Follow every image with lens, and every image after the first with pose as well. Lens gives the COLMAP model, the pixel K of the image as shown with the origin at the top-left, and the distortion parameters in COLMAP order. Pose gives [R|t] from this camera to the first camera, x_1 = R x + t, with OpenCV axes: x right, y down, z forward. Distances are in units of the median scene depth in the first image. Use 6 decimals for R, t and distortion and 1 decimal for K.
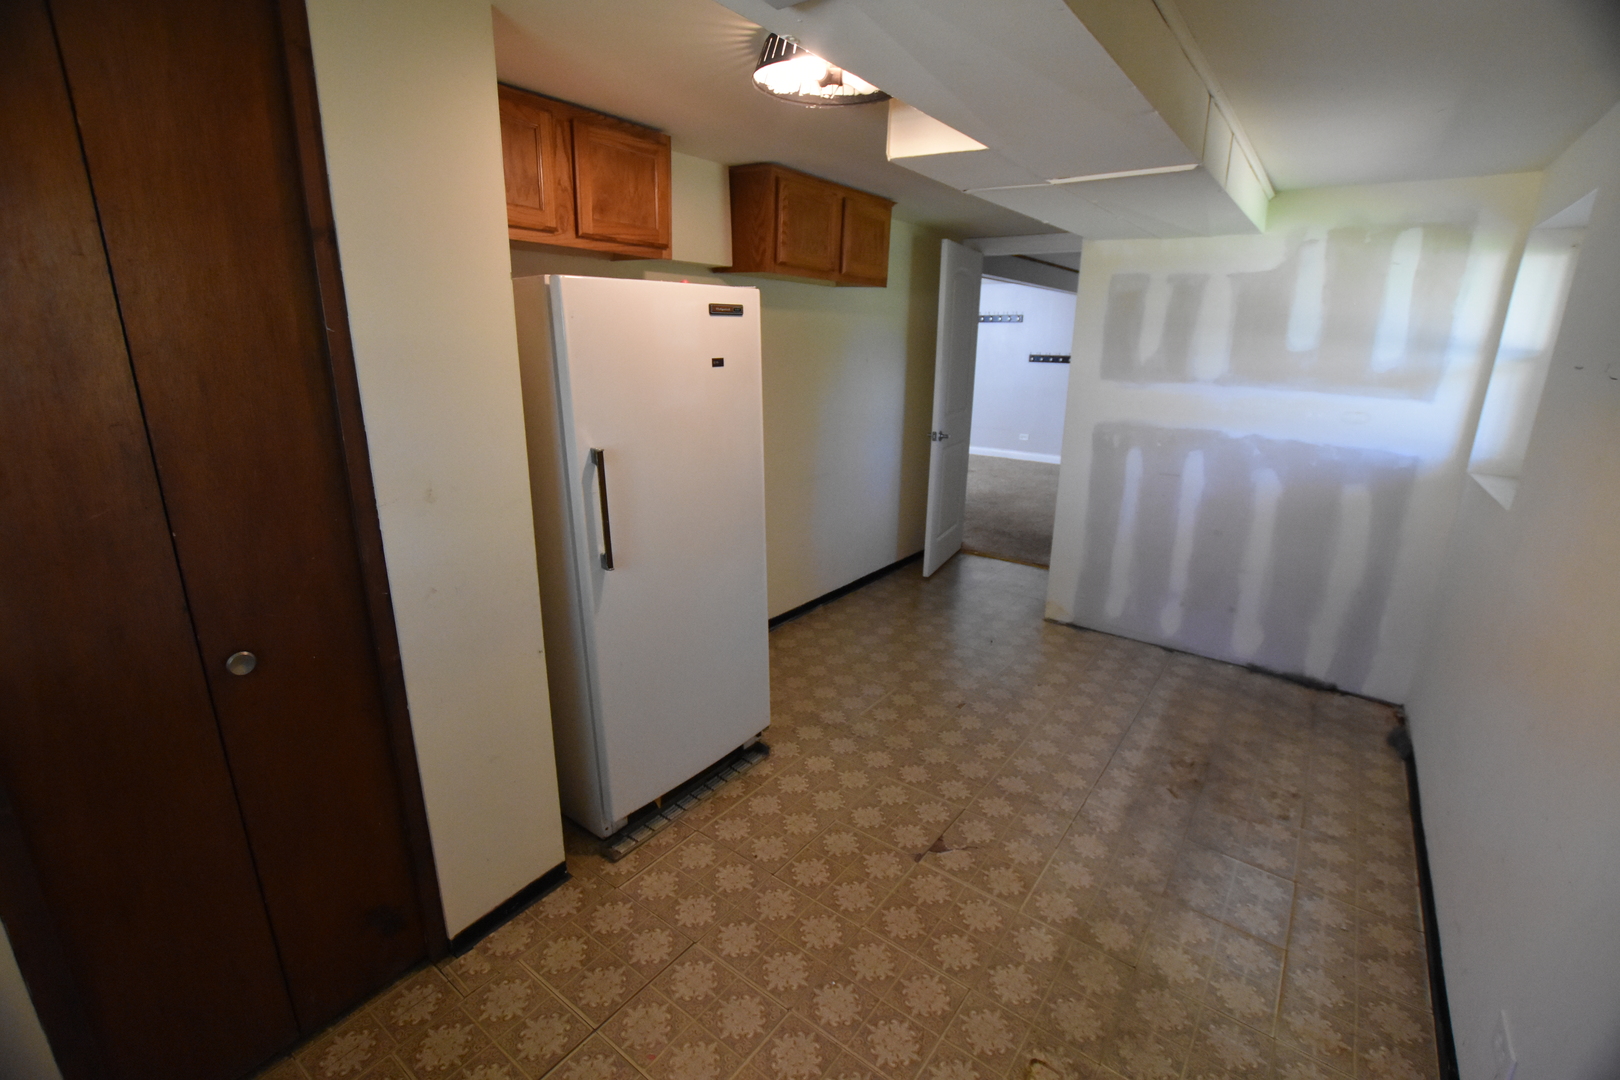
lens RADIAL K [[708.4, 0, 815.0], [0, 708.4, 541.6], [0, 0, 1]] dist [-0.031932, 0.000047]
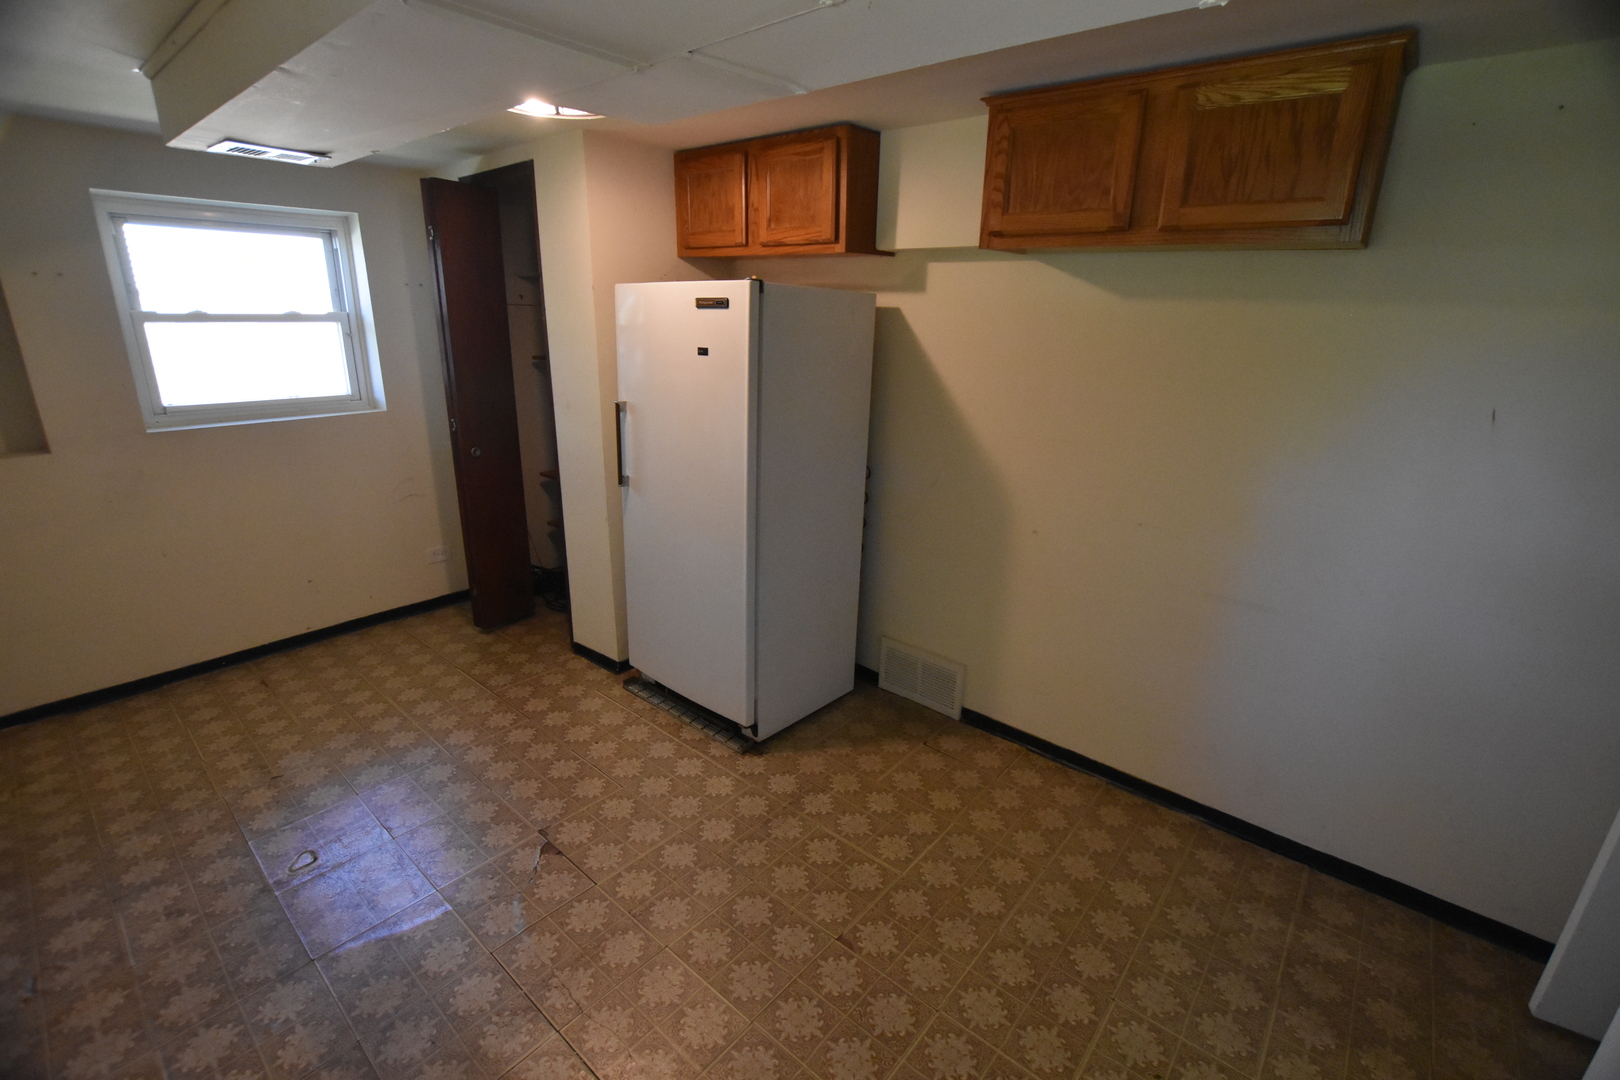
lens RADIAL K [[708.4, 0, 815.0], [0, 708.4, 541.6], [0, 0, 1]] dist [-0.031932, 0.000047]
pose [[-0.058460, 0.289092, -0.955515, 0.929128], [-0.304284, 0.906445, 0.292863, -0.339396], [0.950786, 0.307869, 0.034976, 1.147657]]
